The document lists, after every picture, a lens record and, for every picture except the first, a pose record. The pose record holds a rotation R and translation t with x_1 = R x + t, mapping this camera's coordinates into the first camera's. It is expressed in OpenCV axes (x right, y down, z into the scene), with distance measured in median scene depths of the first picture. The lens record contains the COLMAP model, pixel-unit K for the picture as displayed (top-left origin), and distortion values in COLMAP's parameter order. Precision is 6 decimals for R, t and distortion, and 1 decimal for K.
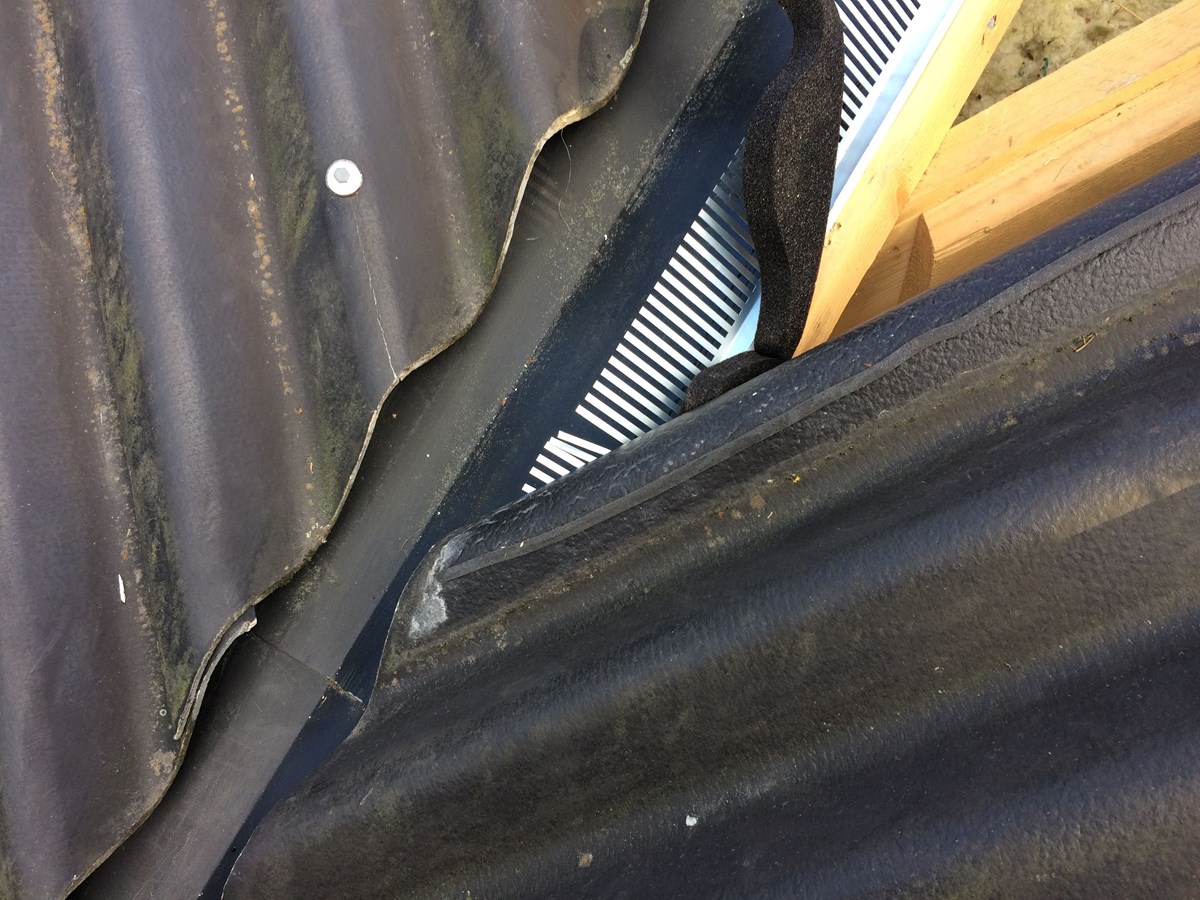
lens RADIAL K [[1046.0, 0, 607.5], [0, 1046.0, 450.9], [0, 0, 1]] dist [0.066646, -0.129948]
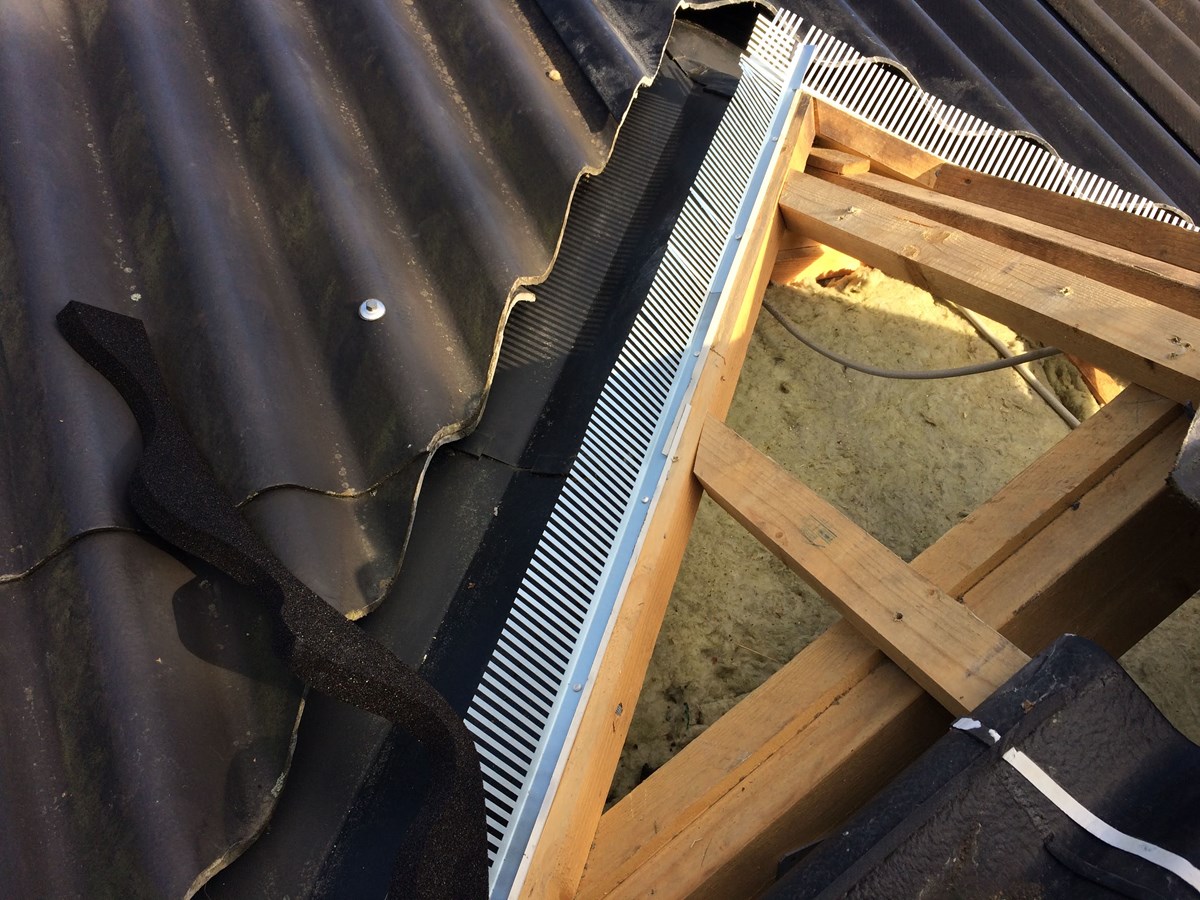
lens RADIAL K [[1046.0, 0, 607.5], [0, 1046.0, 450.9], [0, 0, 1]] dist [0.066646, -0.129948]
pose [[0.962205, -0.083432, 0.259232, 0.086013], [0.198502, 0.866561, -0.457895, -0.131843], [-0.186437, 0.492047, 0.850371, -0.055621]]
